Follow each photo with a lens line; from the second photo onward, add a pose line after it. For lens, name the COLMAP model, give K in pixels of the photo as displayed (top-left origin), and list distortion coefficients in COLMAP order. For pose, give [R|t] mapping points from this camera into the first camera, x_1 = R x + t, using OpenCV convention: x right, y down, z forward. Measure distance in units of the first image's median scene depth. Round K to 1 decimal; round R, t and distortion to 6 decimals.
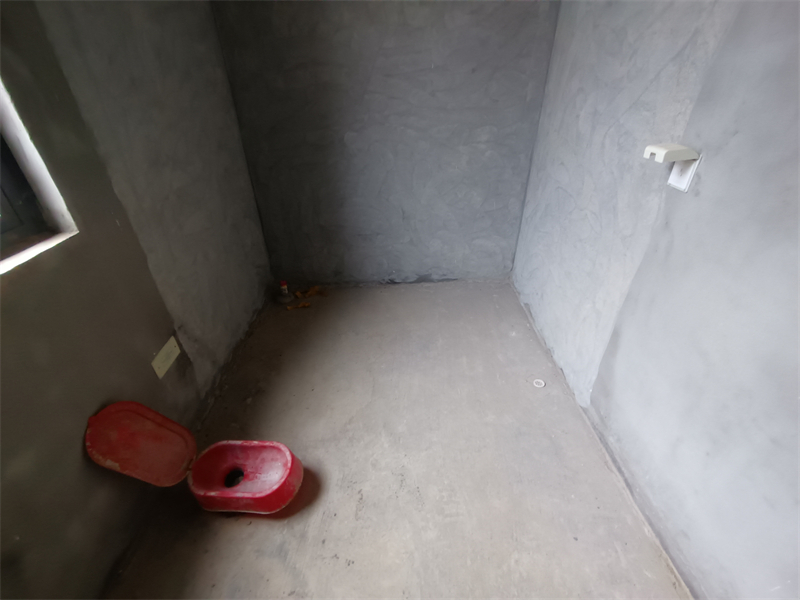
lens RADIAL K [[368.0, 0, 399.7], [0, 368.0, 300.7], [0, 0, 1]] dist [-0.004952, 0.003802]
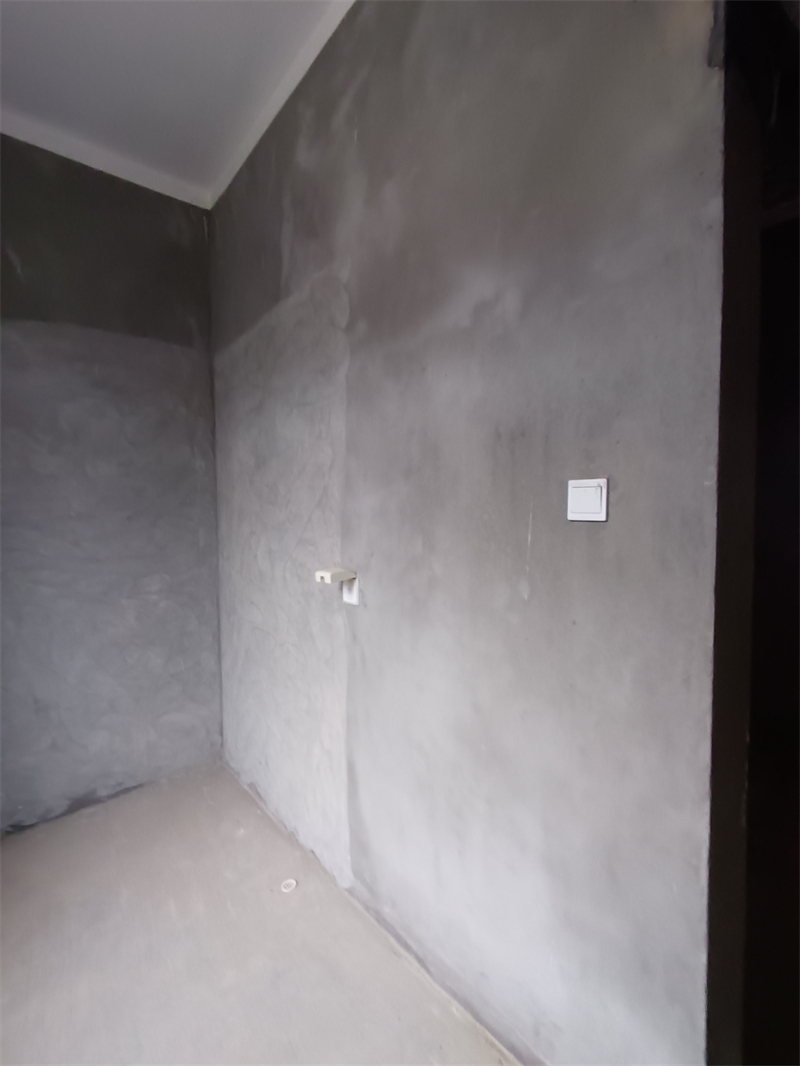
lens RADIAL K [[490.4, 0, 405.0], [0, 490.4, 537.6], [0, 0, 1]] dist [-0.004952, 0.003802]
pose [[0.778272, -0.030311, 0.627196, -0.022282], [0.343224, 0.856954, -0.384483, 0.090140], [-0.525824, 0.514501, 0.677347, -0.114105]]
